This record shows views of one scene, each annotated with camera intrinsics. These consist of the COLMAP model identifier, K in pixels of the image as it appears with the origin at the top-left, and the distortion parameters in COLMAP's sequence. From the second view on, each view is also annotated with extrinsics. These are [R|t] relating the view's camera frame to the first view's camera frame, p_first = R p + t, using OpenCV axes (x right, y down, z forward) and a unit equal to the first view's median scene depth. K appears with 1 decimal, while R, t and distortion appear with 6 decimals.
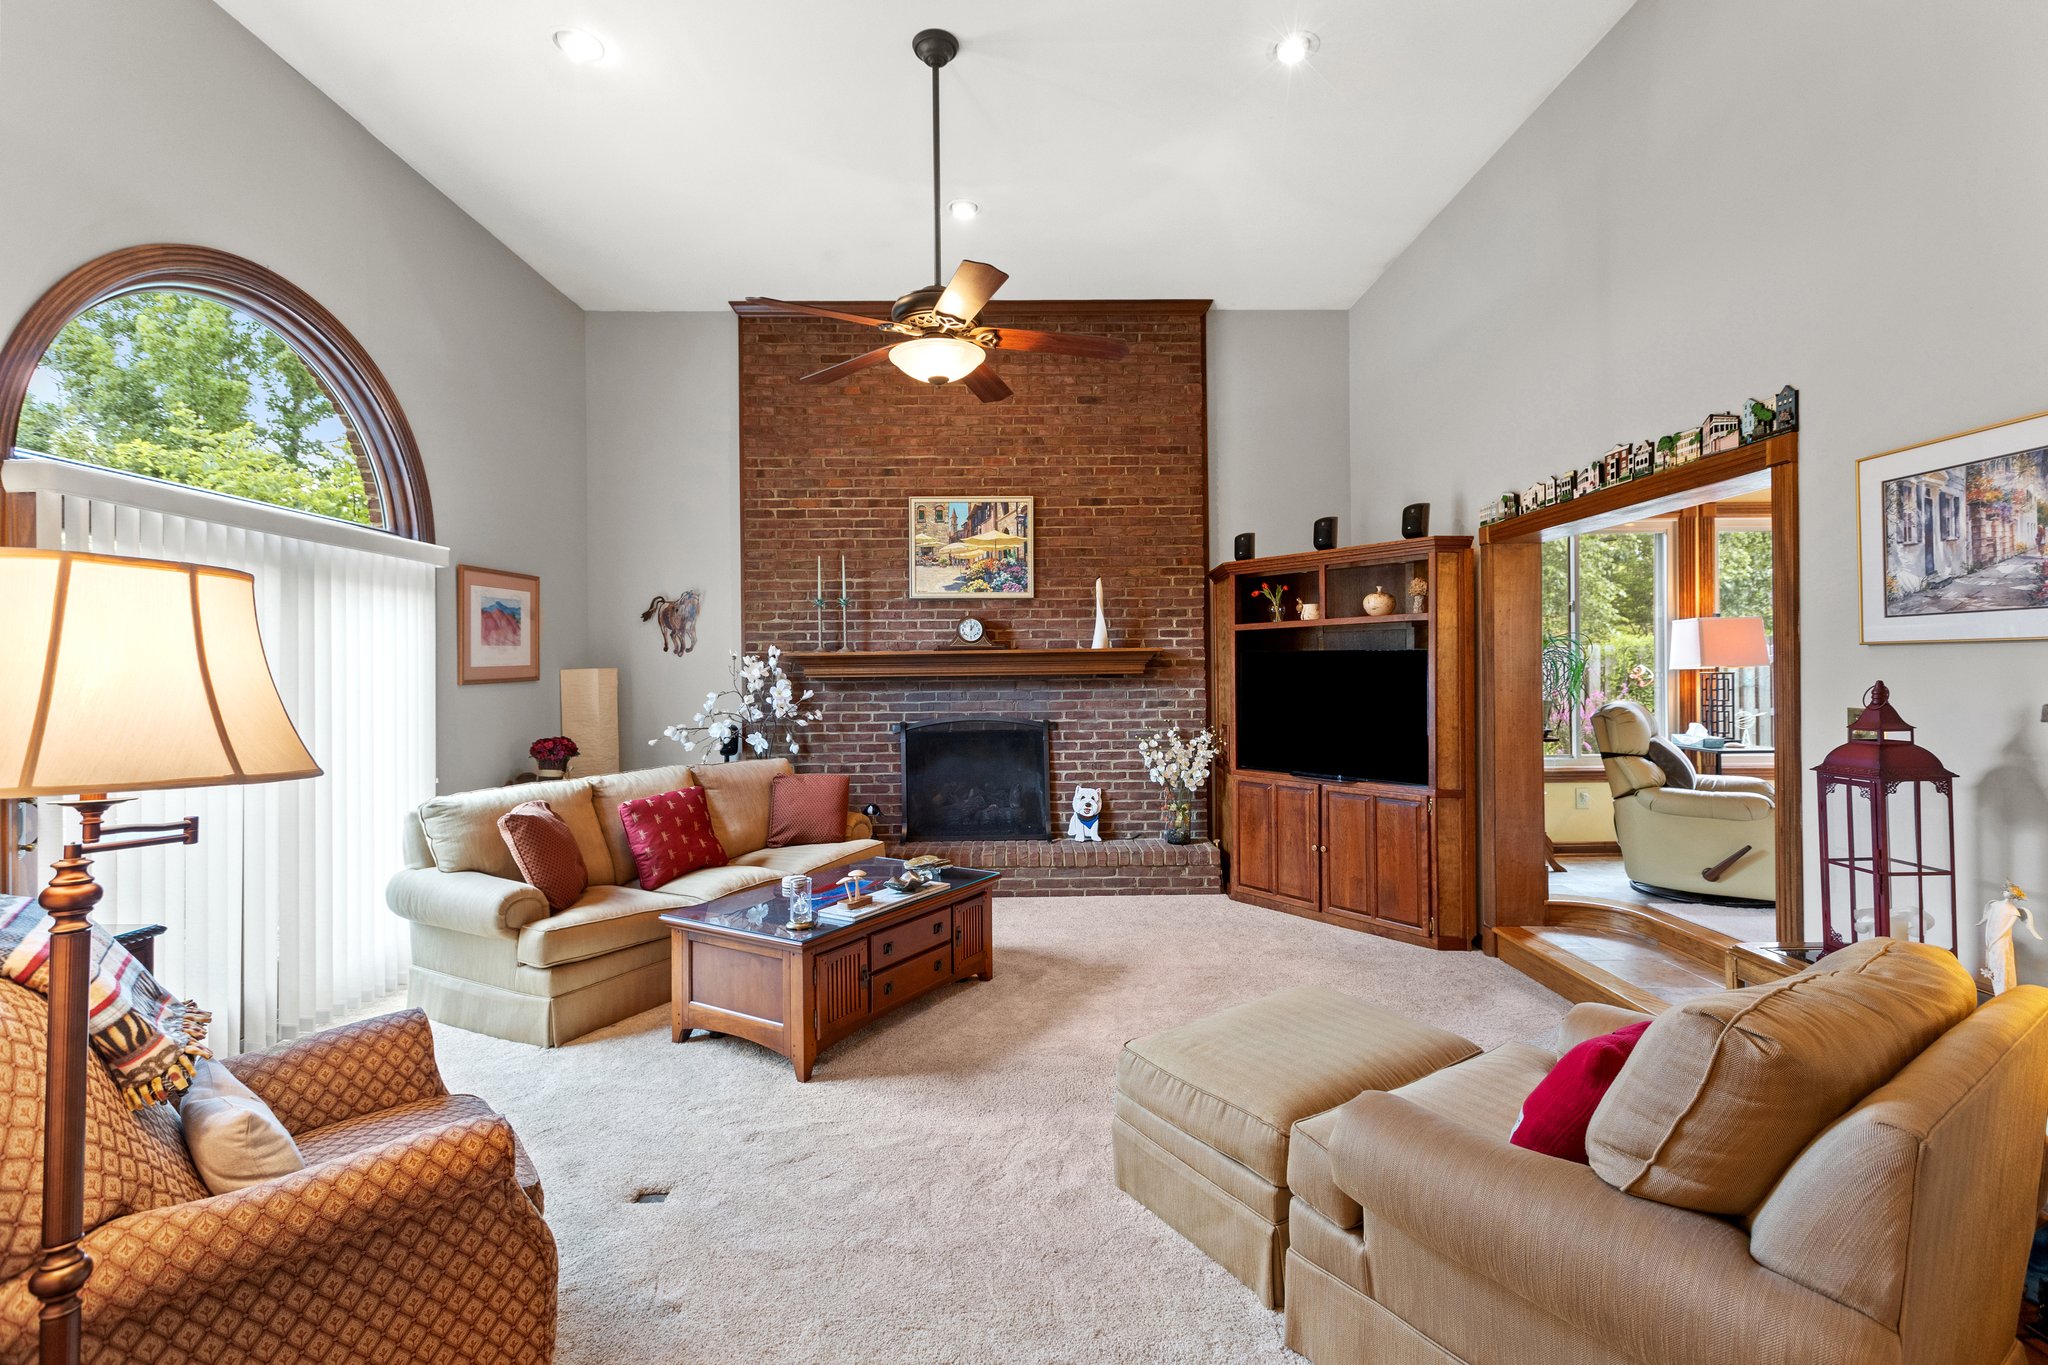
lens RADIAL K [[909.0, 0, 1031.4], [0, 909.0, 670.2], [0, 0, 1]] dist [0.011854, -0.003071]
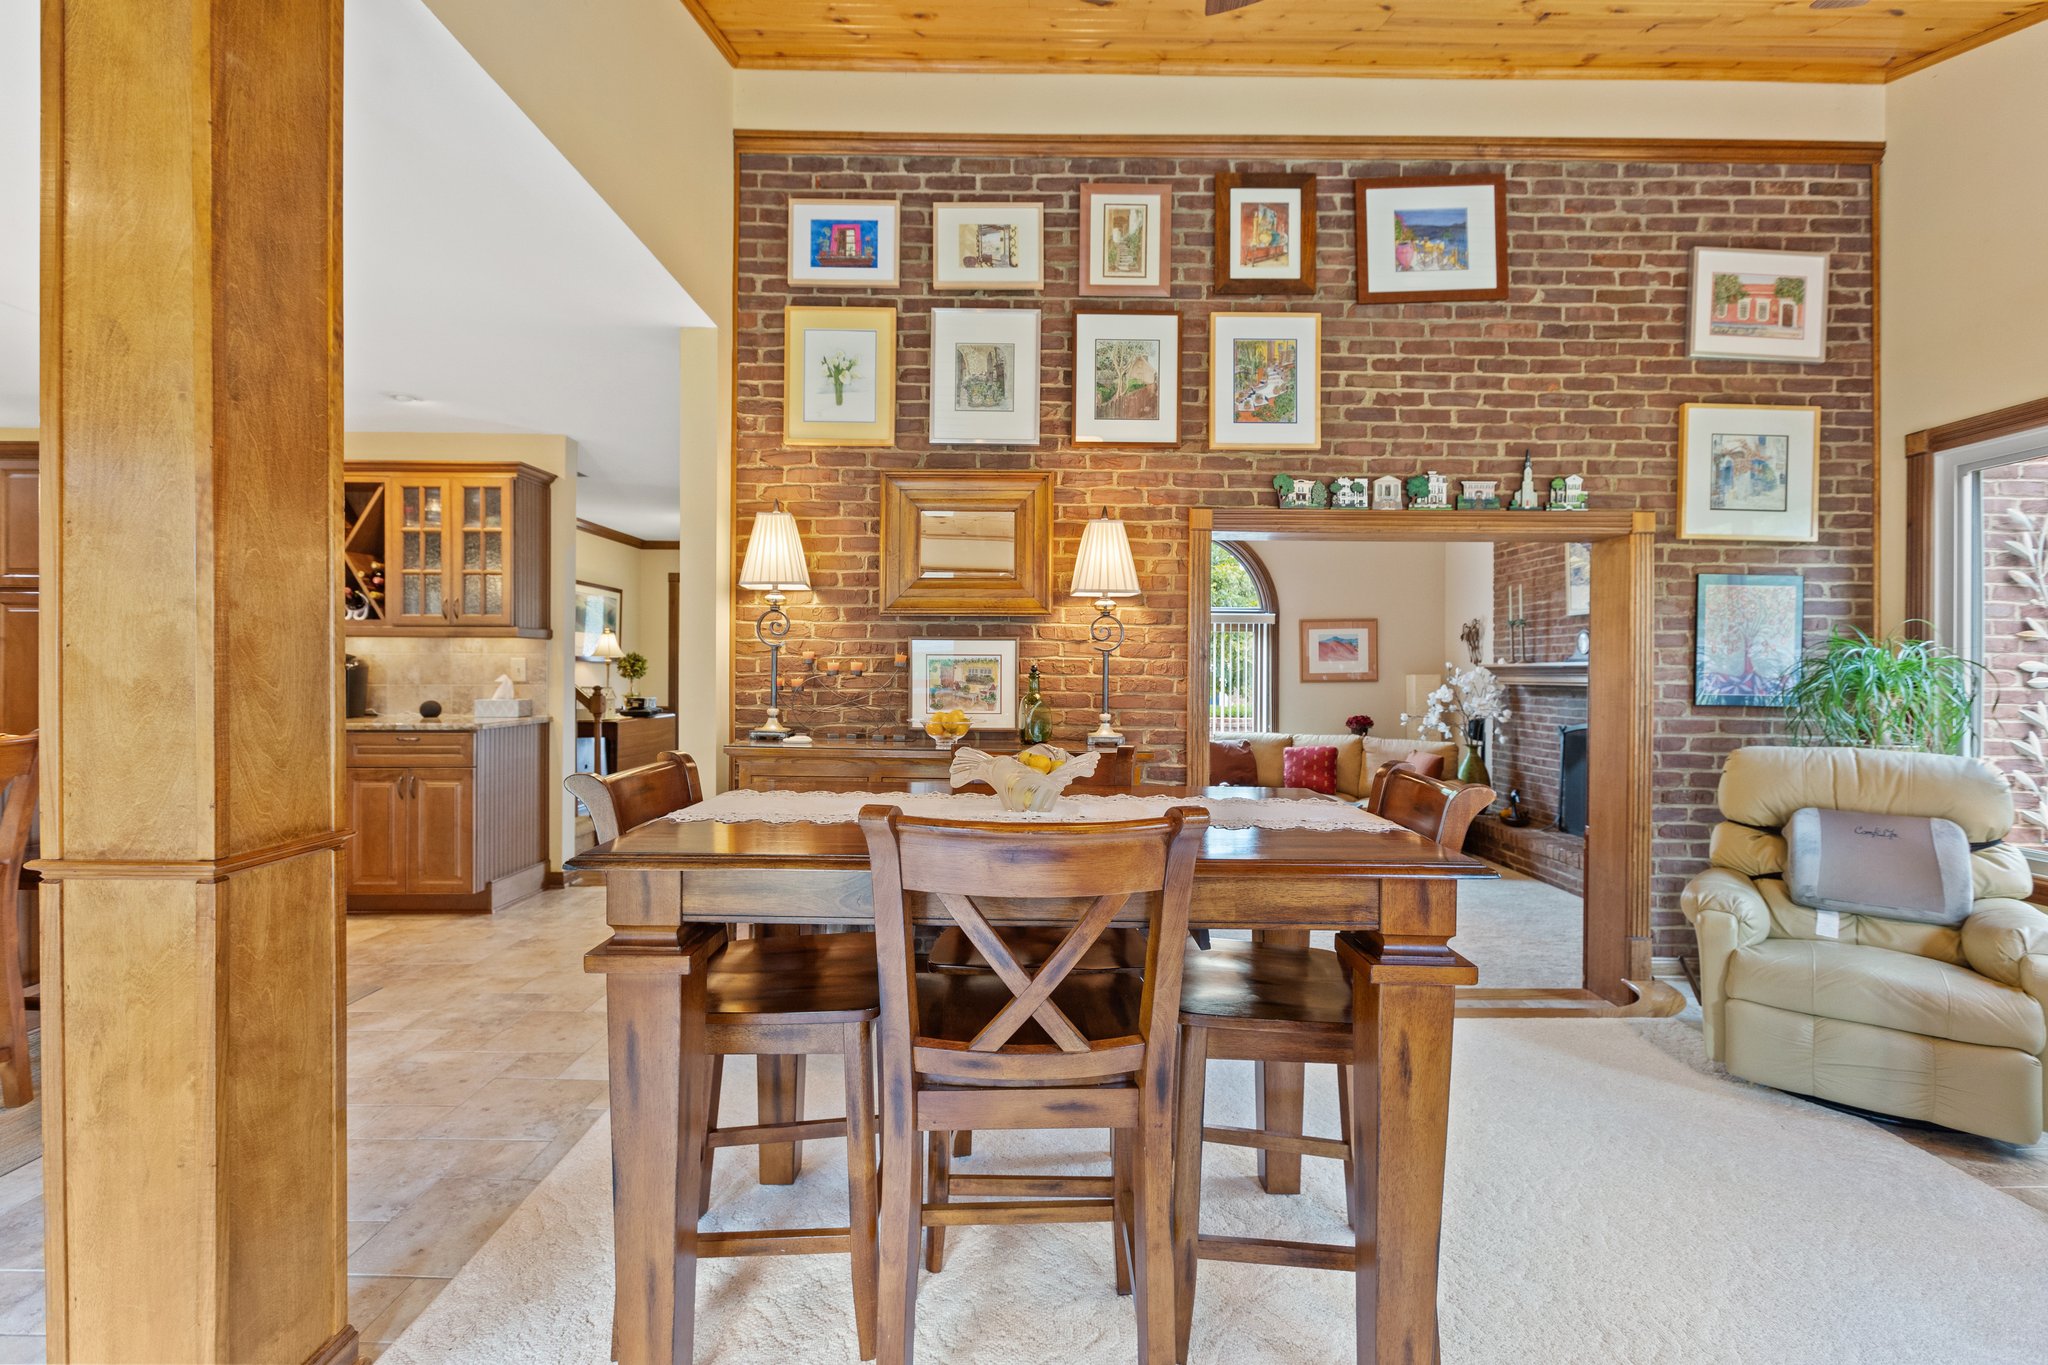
lens RADIAL K [[909.0, 0, 1031.4], [0, 909.0, 670.2], [0, 0, 1]] dist [0.011854, -0.003071]
pose [[-0.005684, 0.008292, -0.999949, 0.991200], [-0.004198, 0.999957, 0.008316, -0.018134], [0.999975, 0.004245, -0.005649, 0.346613]]
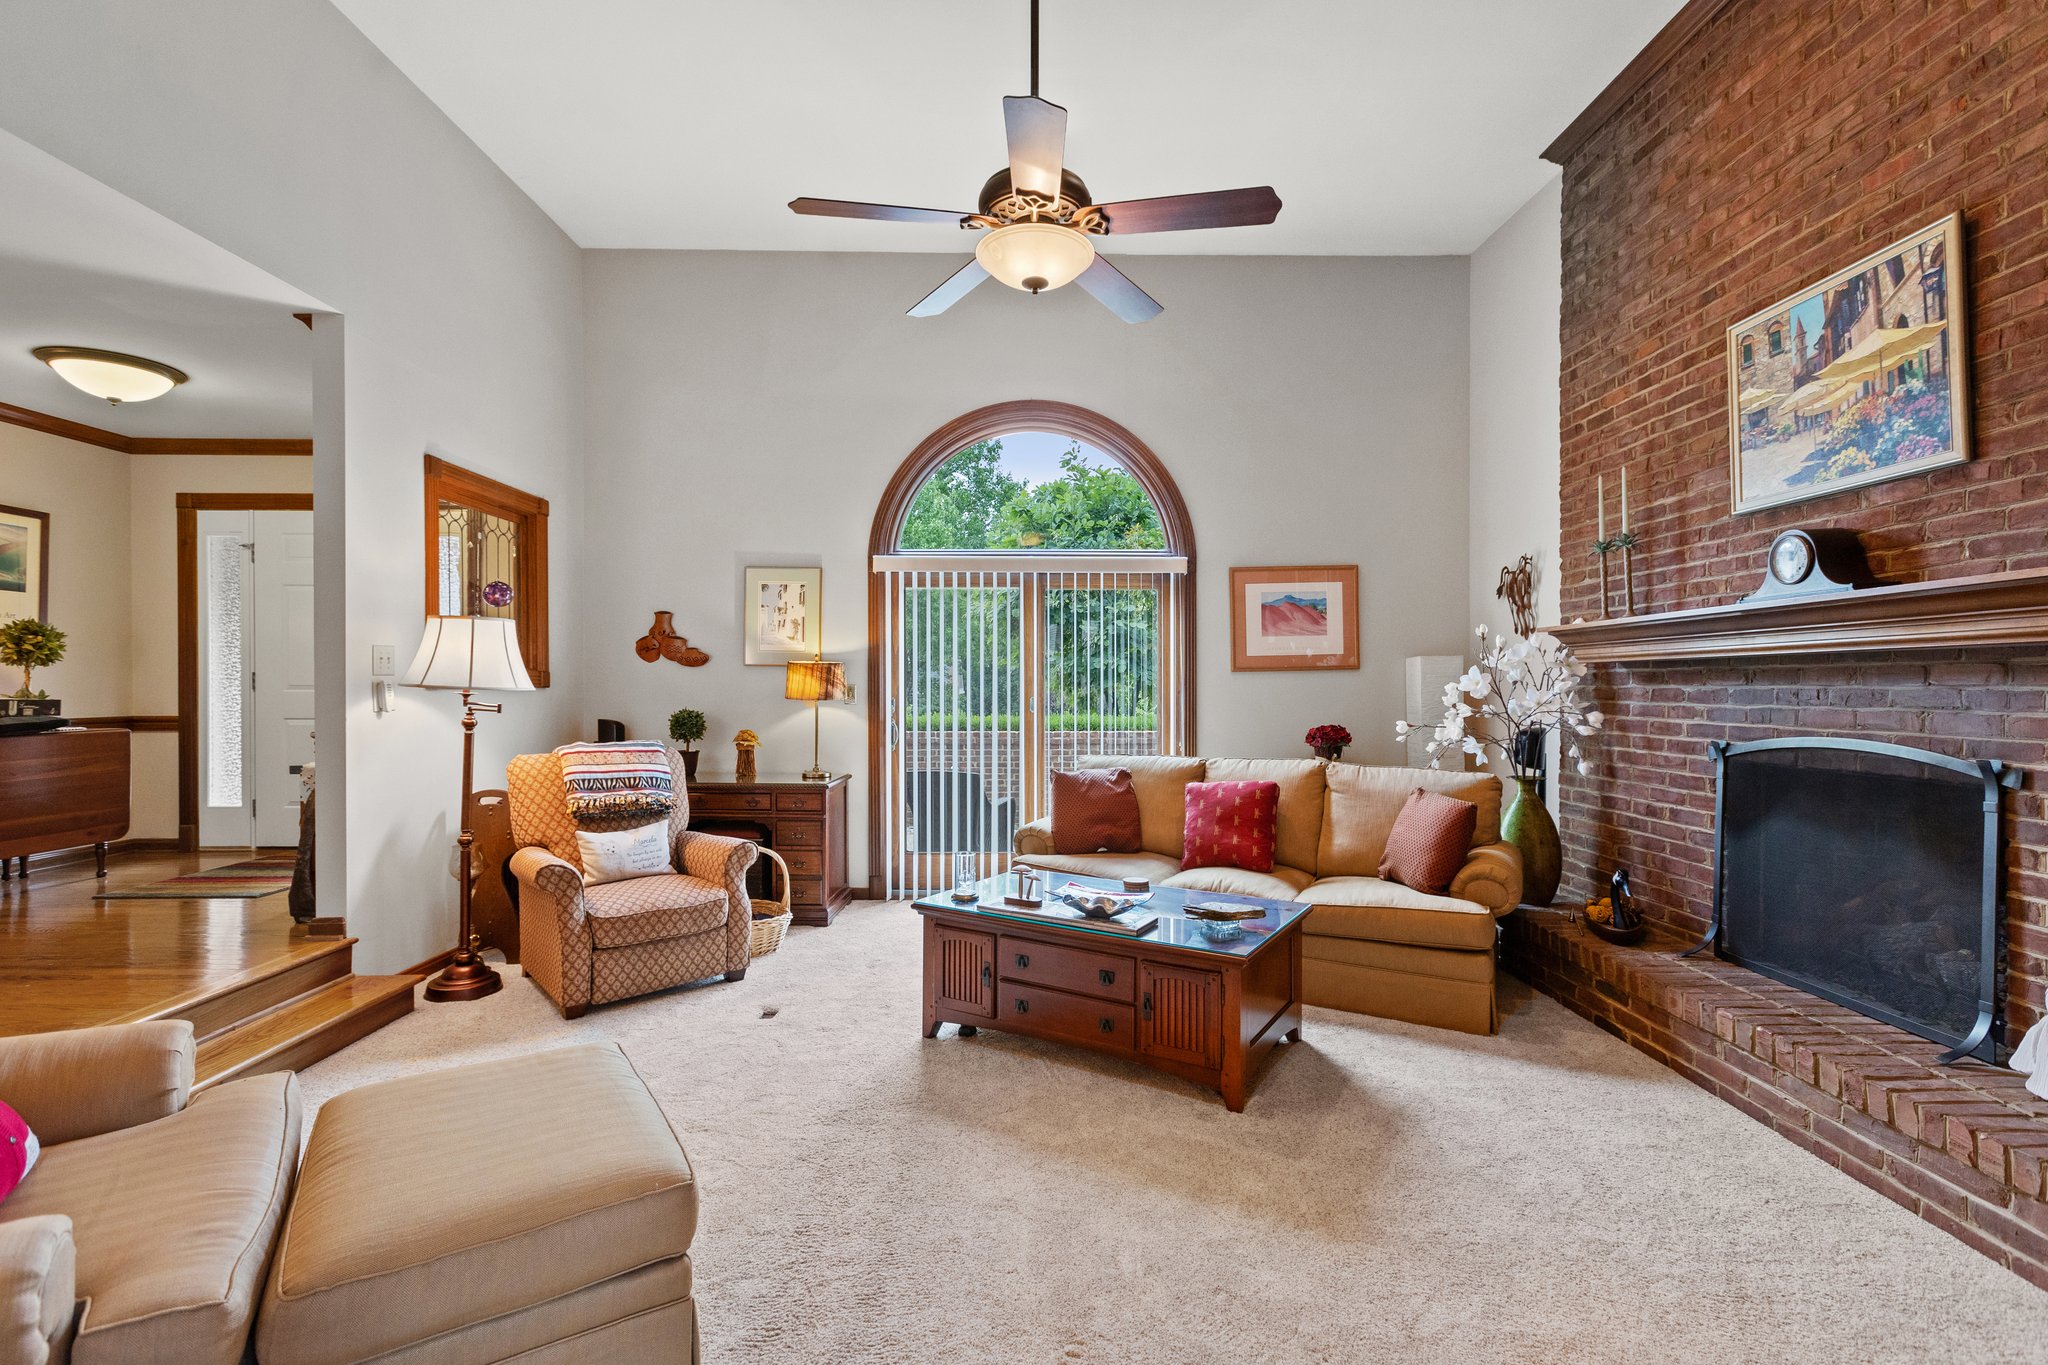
lens RADIAL K [[925.0, 0, 1033.2], [0, 925.0, 686.7], [0, 0, 1]] dist [0.010698, -0.000434]
pose [[-0.004002, 0.010728, -0.999934, 0.424699], [0.001244, 0.999942, 0.010723, 0.017221], [0.999991, -0.001201, -0.004015, 0.582916]]
